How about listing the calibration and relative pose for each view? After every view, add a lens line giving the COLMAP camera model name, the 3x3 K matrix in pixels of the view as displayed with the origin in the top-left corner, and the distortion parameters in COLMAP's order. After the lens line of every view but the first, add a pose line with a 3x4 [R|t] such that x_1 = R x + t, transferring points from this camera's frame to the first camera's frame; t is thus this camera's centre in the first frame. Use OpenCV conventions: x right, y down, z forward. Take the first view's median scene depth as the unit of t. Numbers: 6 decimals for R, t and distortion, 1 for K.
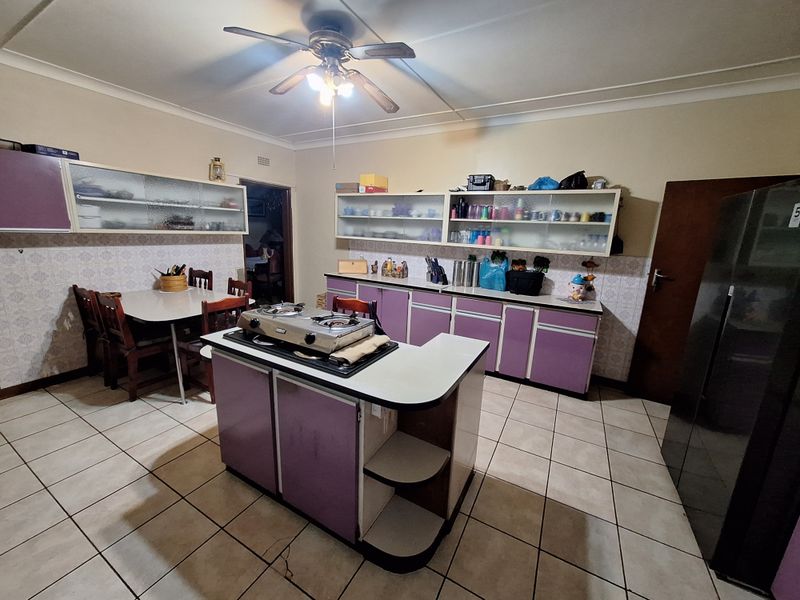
lens RADIAL K [[316.5, 0, 416.7], [0, 316.5, 300.3], [0, 0, 1]] dist [-0.001645, -0.000110]
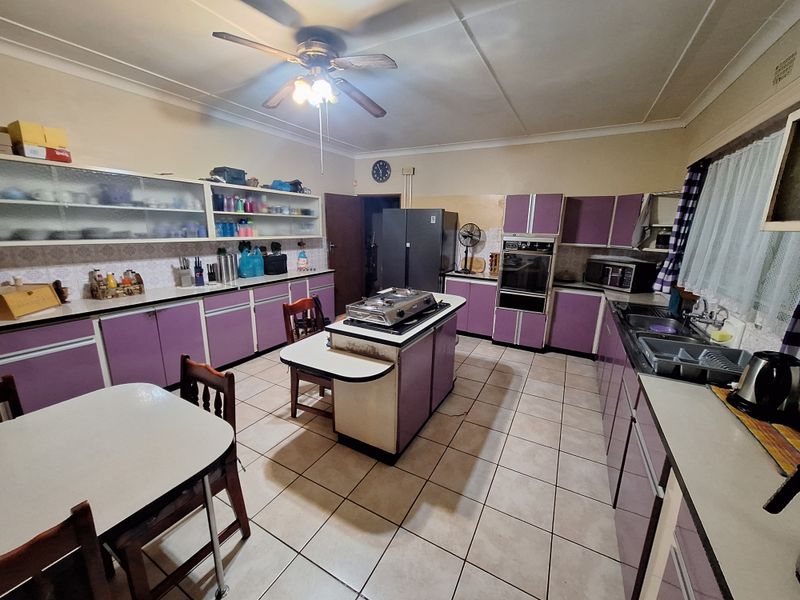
lens RADIAL K [[317.1, 0, 400.0], [0, 317.1, 300.0], [0, 0, 1]] dist [0.000668, 0.000175]
pose [[0.009510, -0.266512, 0.963785, -0.753032], [0.205809, 0.943715, 0.258931, -0.125929], [-0.978546, 0.195893, 0.063825, 0.412725]]
